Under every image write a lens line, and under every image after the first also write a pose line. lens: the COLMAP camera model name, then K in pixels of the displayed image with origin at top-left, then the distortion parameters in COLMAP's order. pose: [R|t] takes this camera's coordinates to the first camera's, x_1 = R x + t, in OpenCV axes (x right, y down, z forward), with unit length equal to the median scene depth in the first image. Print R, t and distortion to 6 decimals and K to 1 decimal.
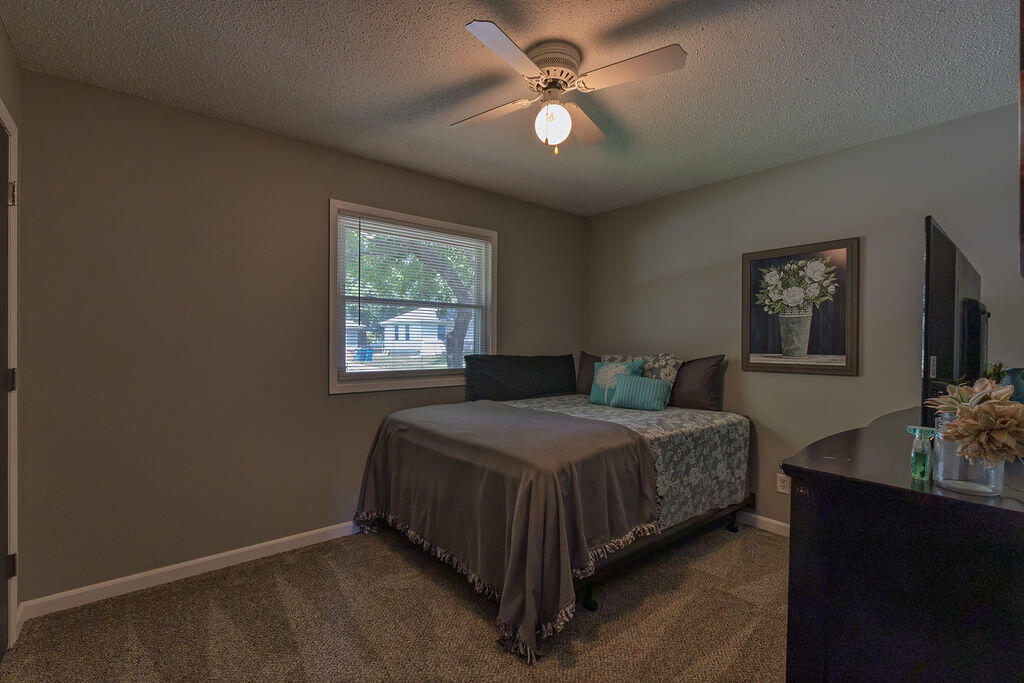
lens RADIAL K [[461.5, 0, 514.0], [0, 461.5, 342.9], [0, 0, 1]] dist [0.004511, 0.001046]
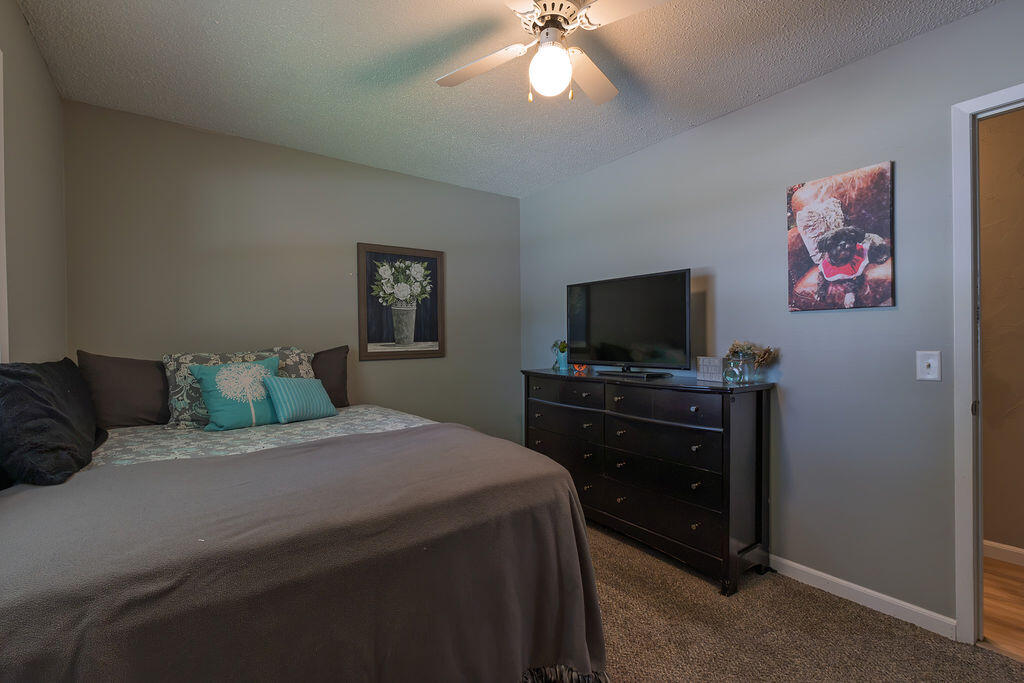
lens RADIAL K [[461.5, 0, 513.6], [0, 461.5, 336.9], [0, 0, 1]] dist [0.004511, 0.001046]
pose [[0.064058, -0.012112, 0.997873, -0.510952], [0.010740, 0.999877, 0.011447, 0.000975], [-0.997888, 0.009984, 0.064180, 0.657935]]
